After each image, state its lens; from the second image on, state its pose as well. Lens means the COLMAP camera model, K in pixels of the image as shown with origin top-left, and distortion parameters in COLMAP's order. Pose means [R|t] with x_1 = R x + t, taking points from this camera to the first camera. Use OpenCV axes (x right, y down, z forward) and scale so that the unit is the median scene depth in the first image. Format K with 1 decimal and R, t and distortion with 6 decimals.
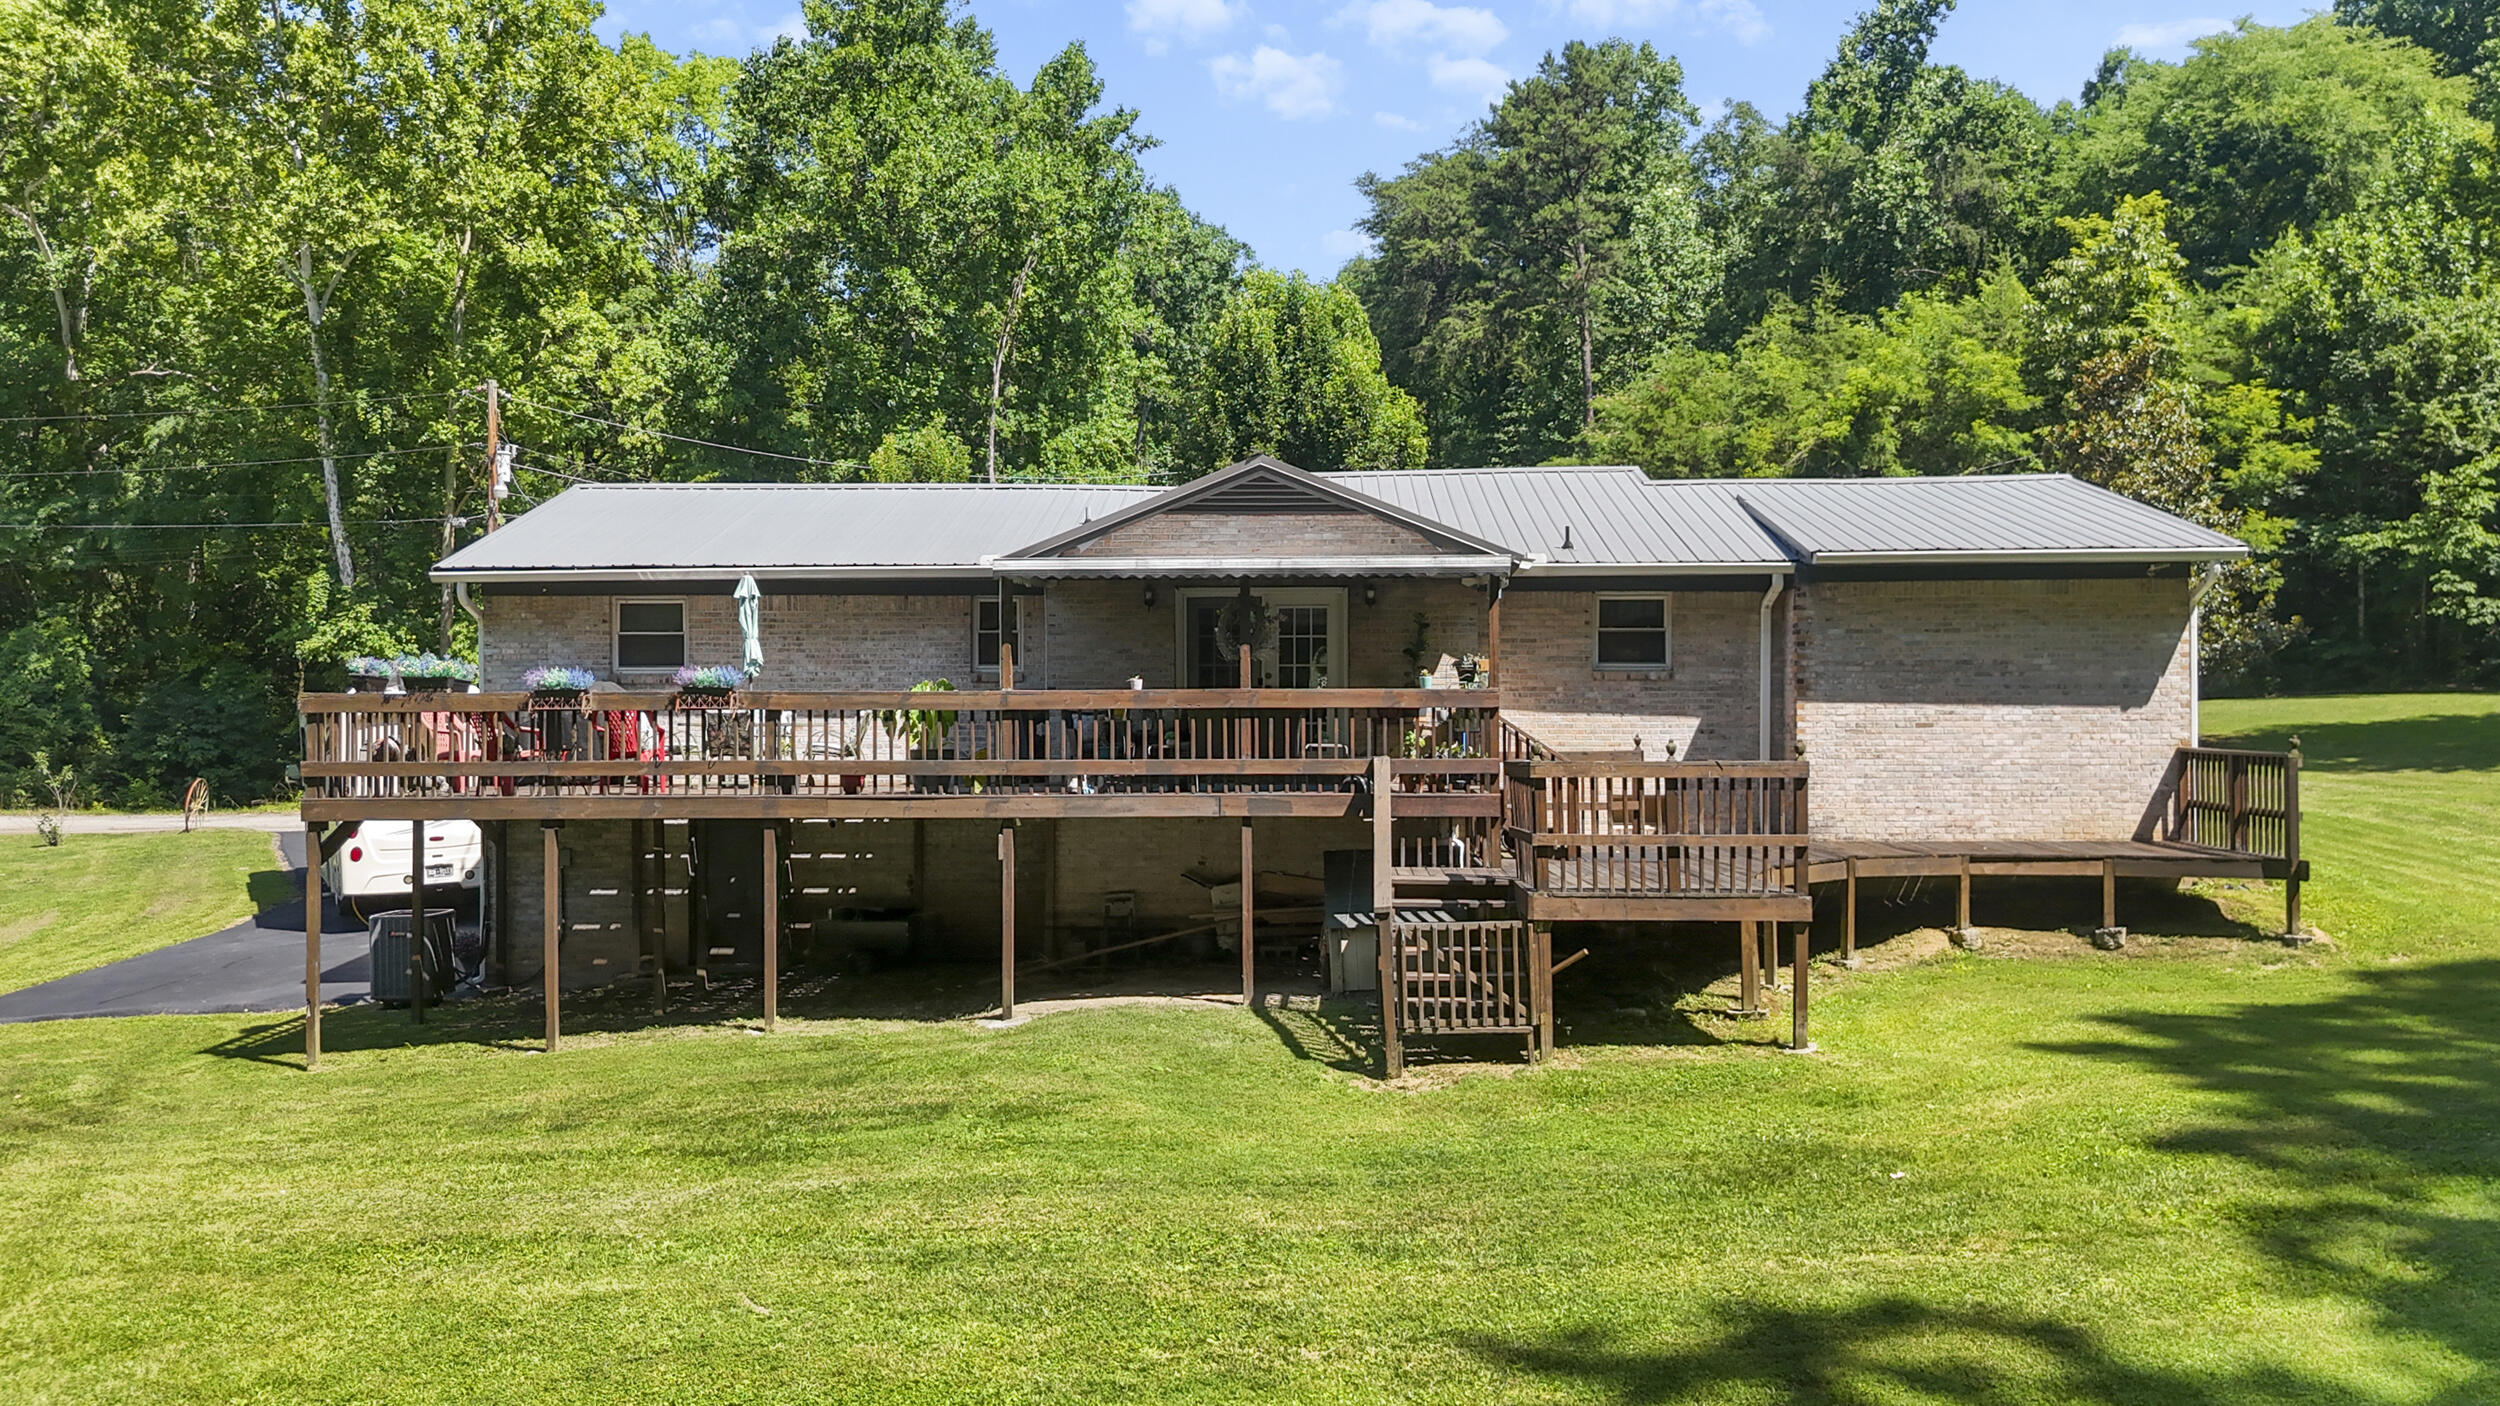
lens RADIAL K [[1912.4, 0, 1253.8], [0, 1912.4, 724.3], [0, 0, 1]] dist [0.100645, -0.130733]
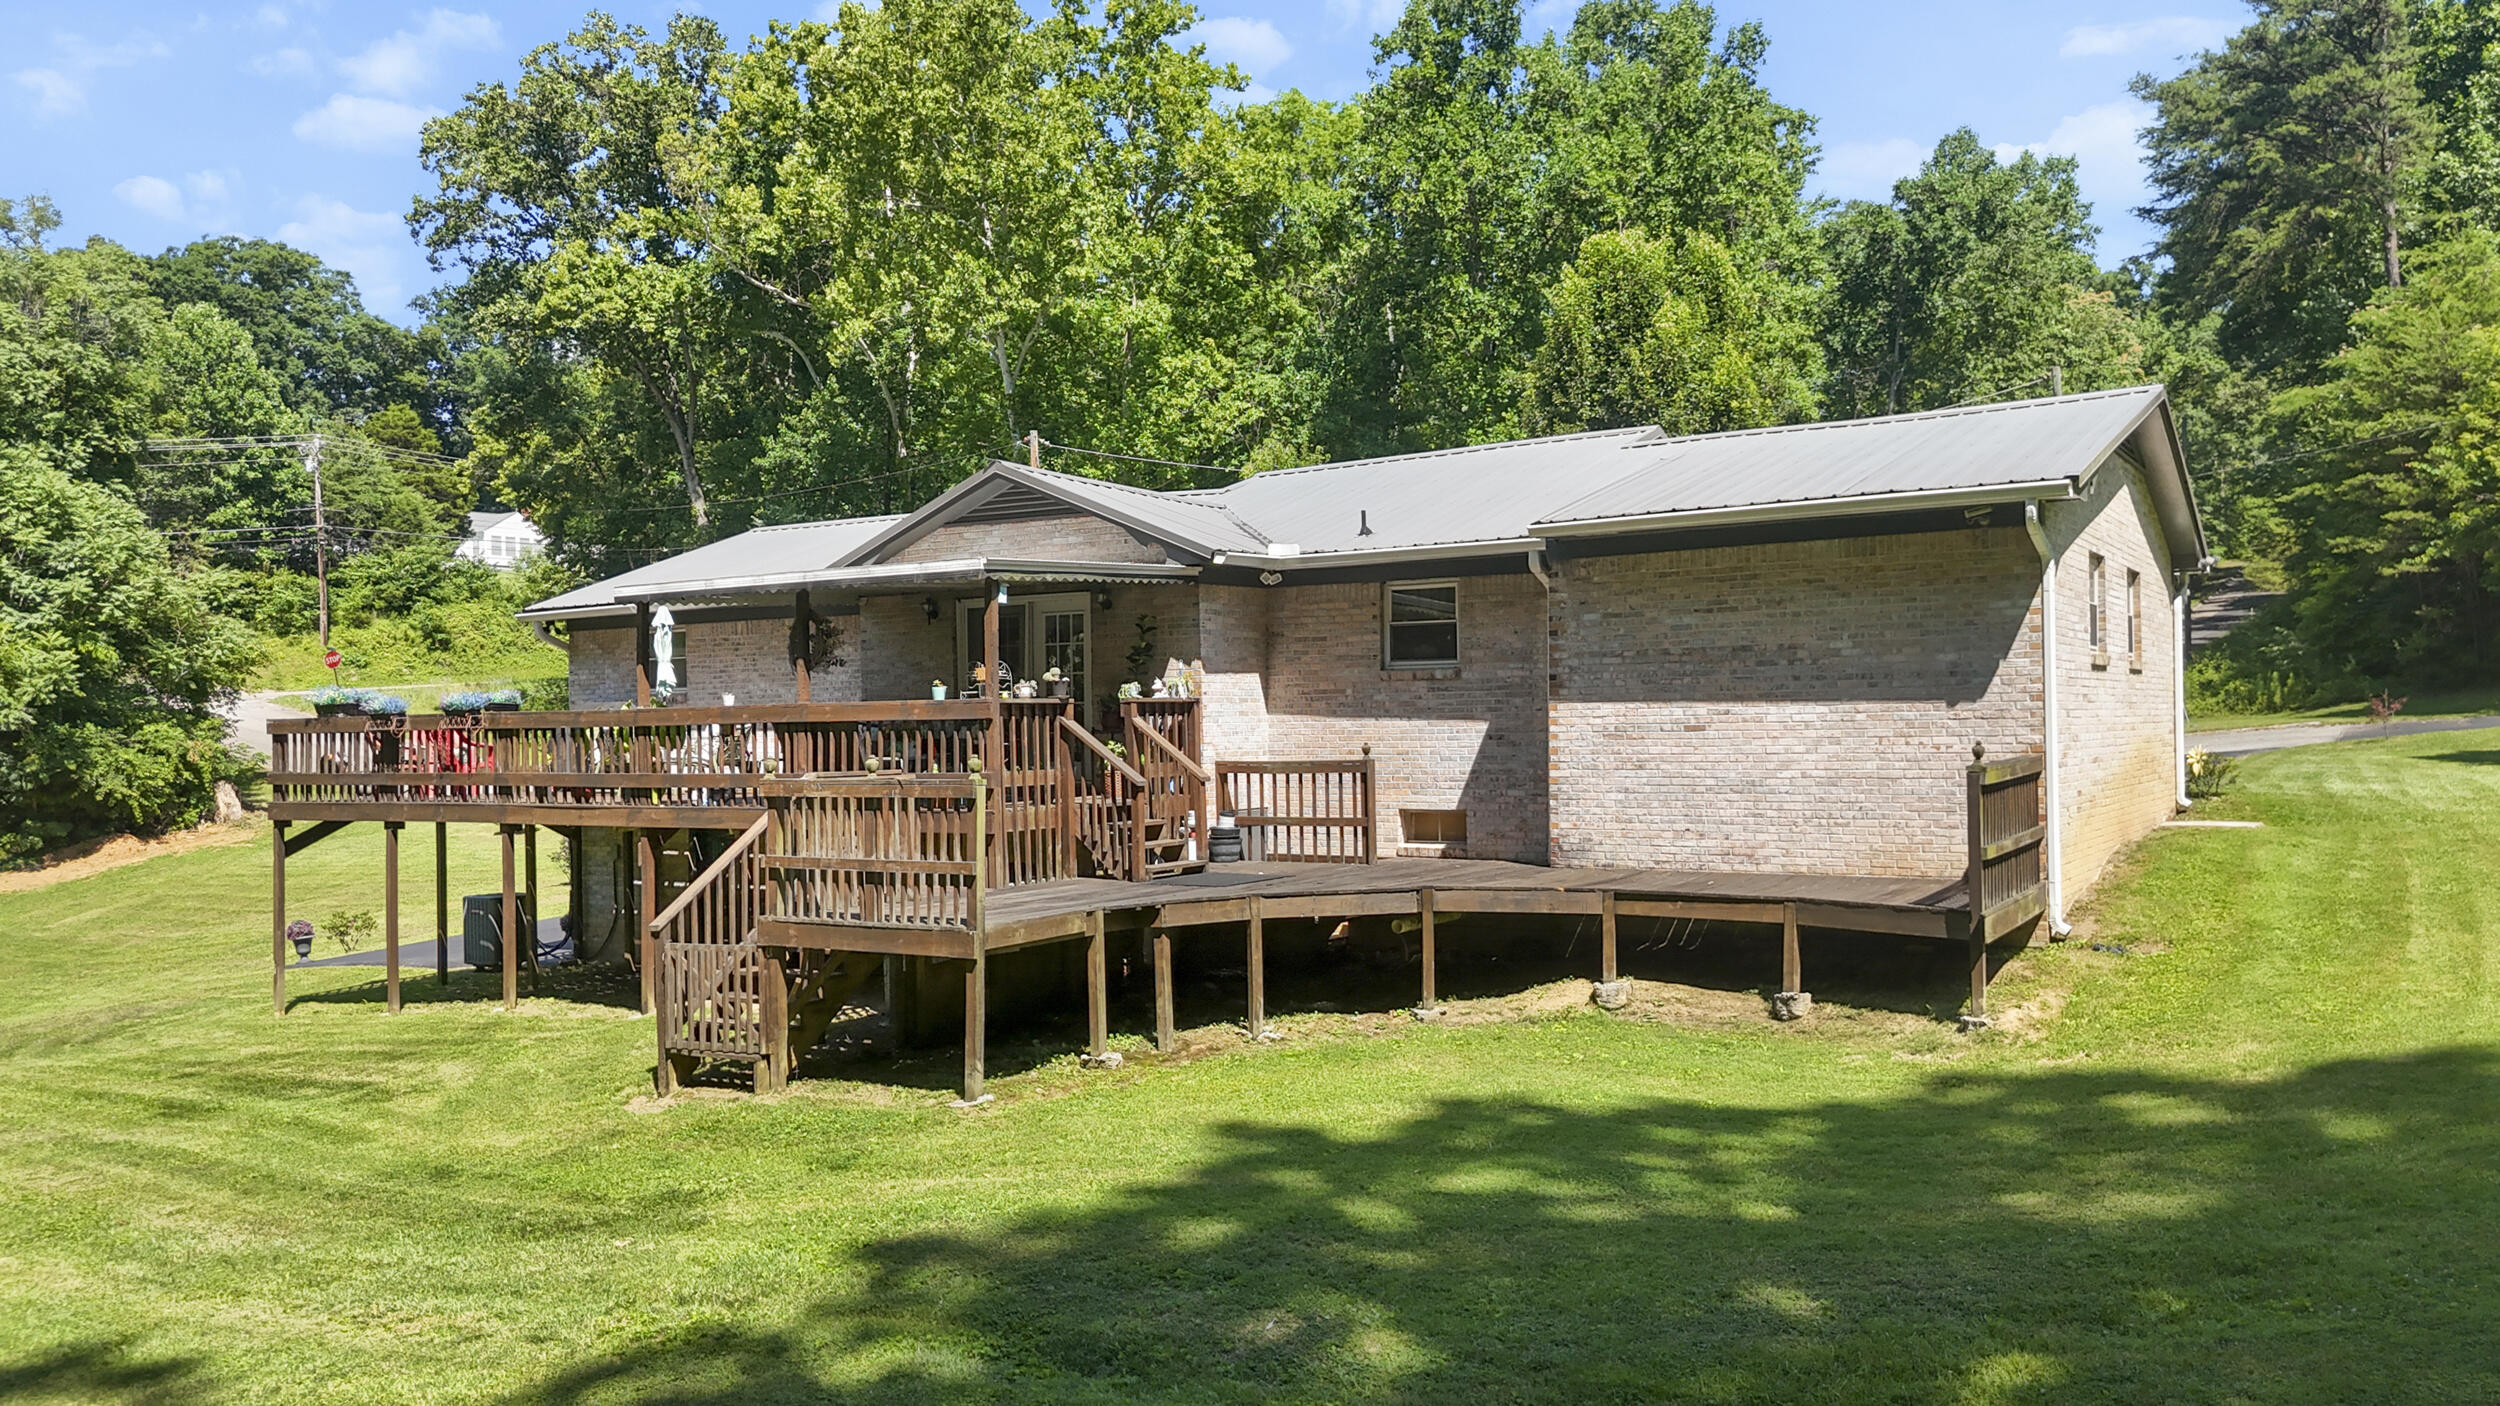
lens RADIAL K [[1875.9, 0, 1226.9], [0, 1875.9, 738.3], [0, 0, 1]] dist [0.076932, -0.120167]
pose [[0.851860, -0.007885, -0.523710, 0.255965], [0.013342, 0.999889, 0.006647, -0.001384], [0.523599, -0.012649, 0.851871, 0.097949]]
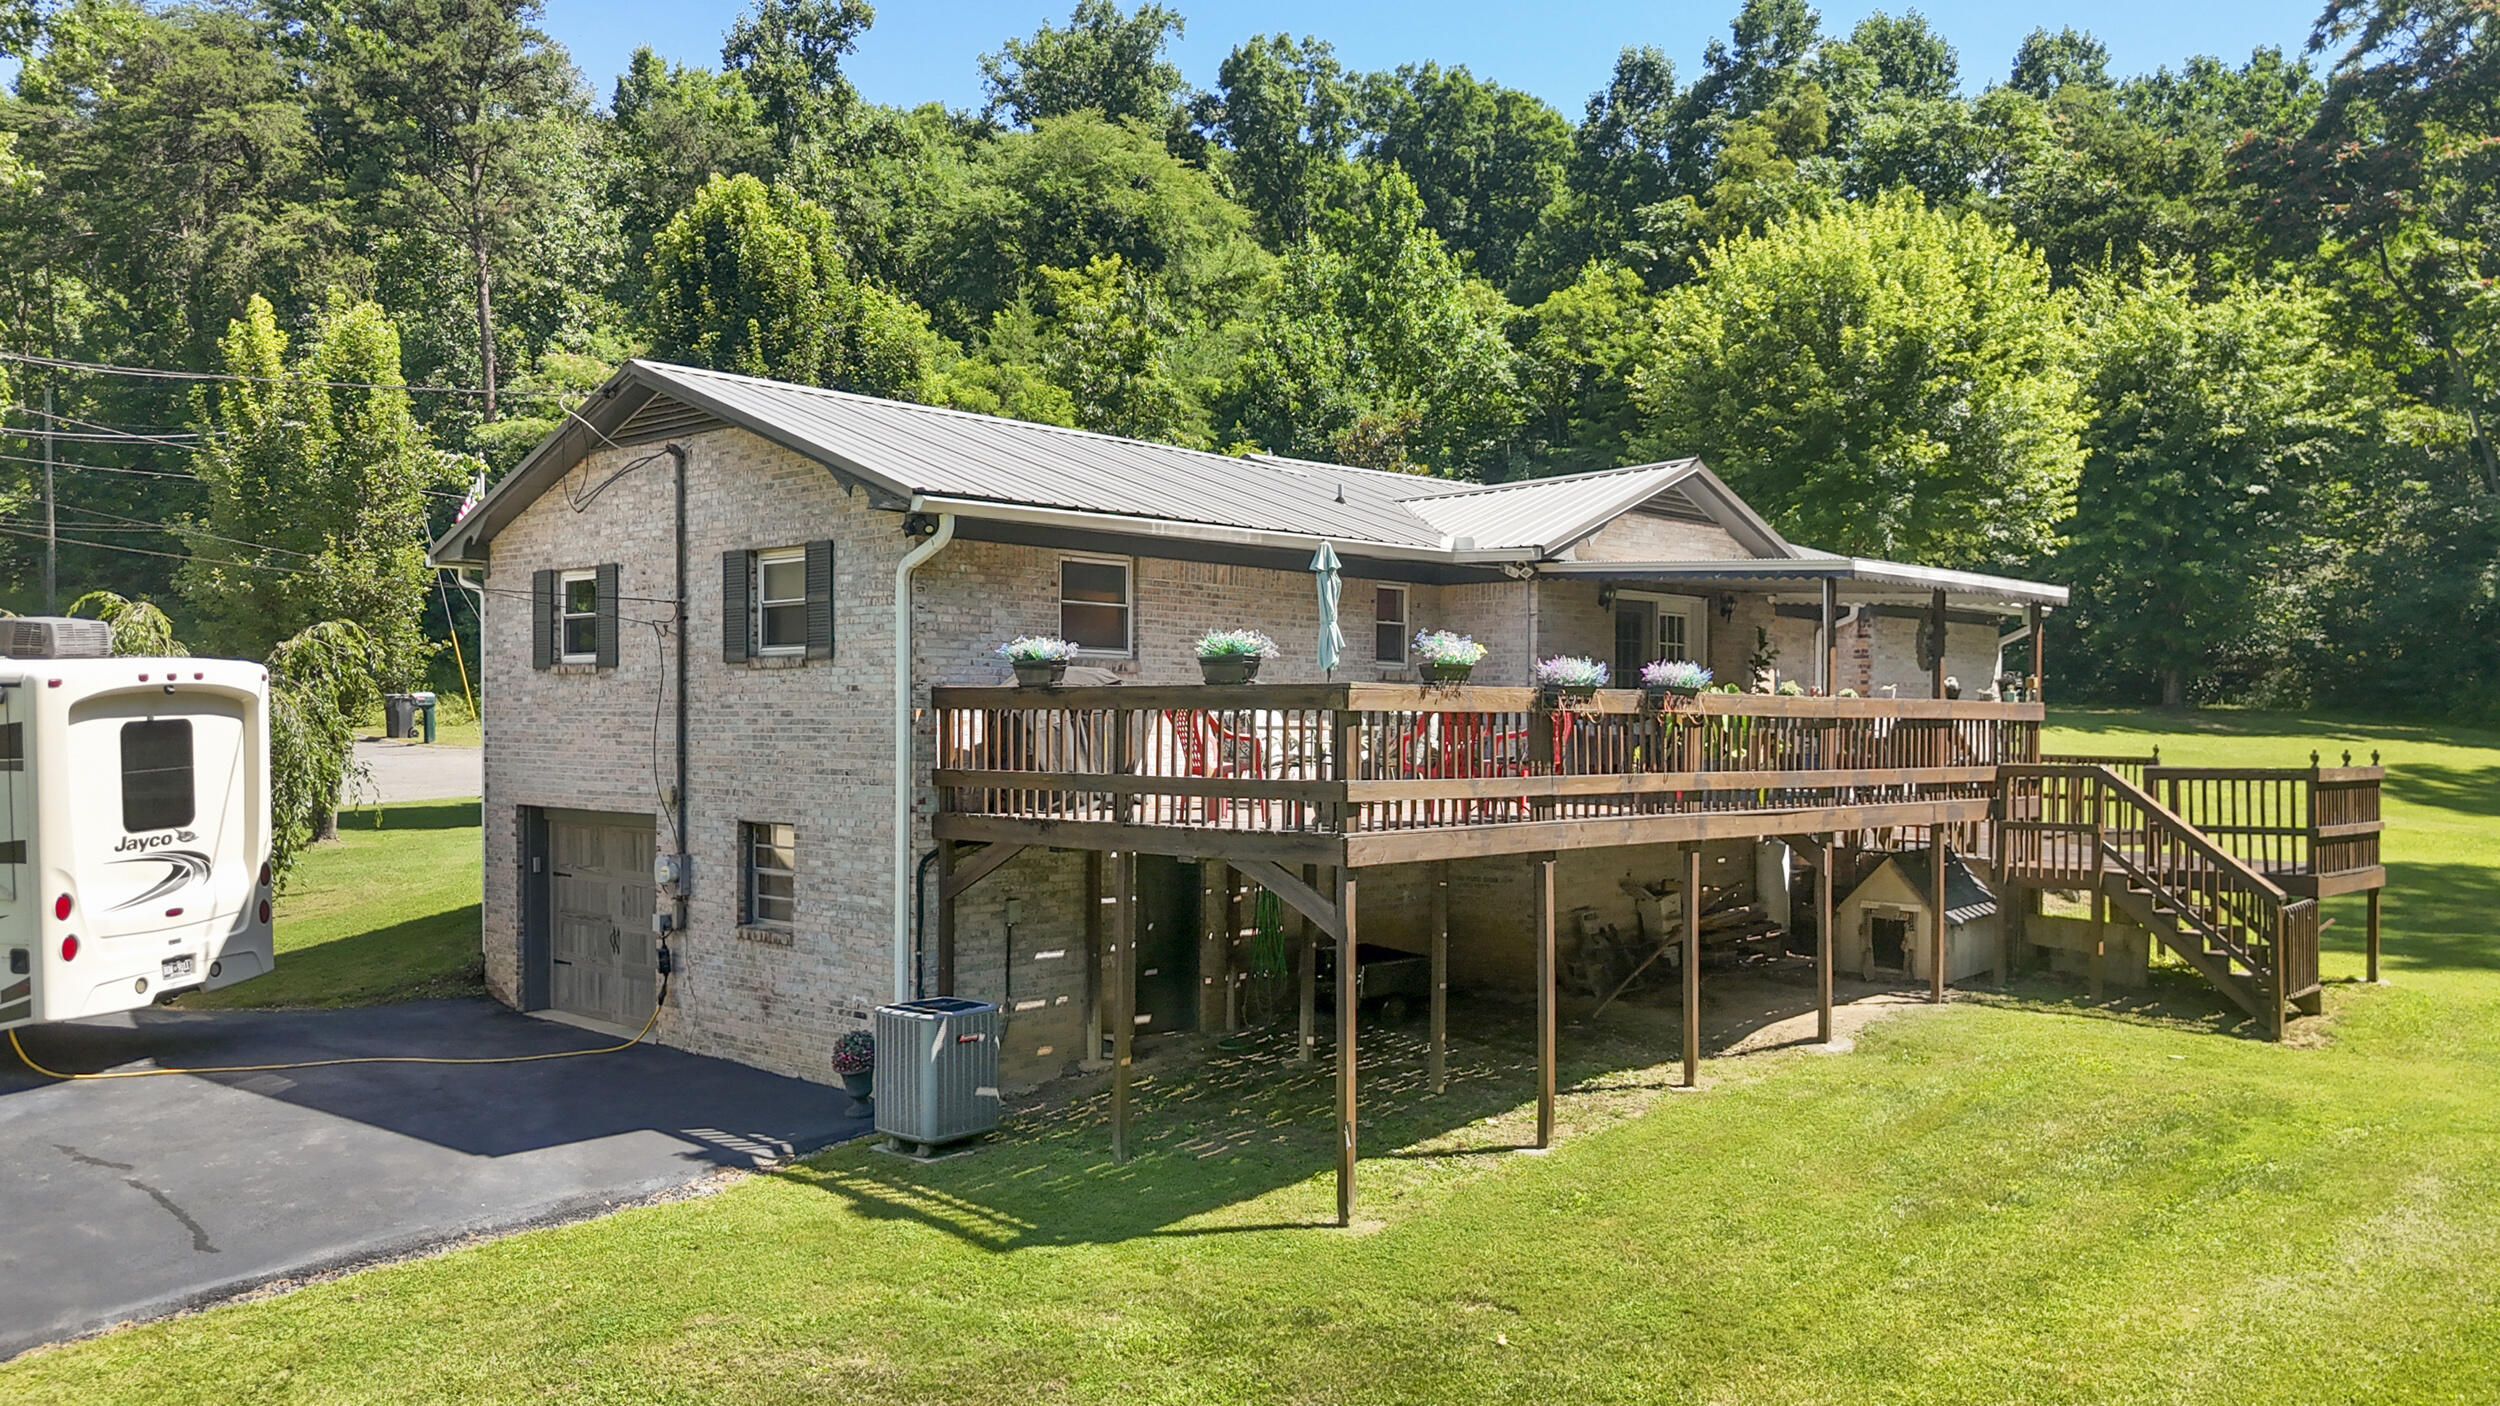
lens RADIAL K [[1880.4, 0, 1250.0], [0, 1880.4, 703.0], [0, 0, 1]] dist [0.089576, -0.122089]
pose [[0.675136, 0.010797, 0.737614, -0.365230], [-0.010234, 0.999934, -0.005270, -0.002847], [-0.737622, -0.003991, 0.675202, 0.211859]]
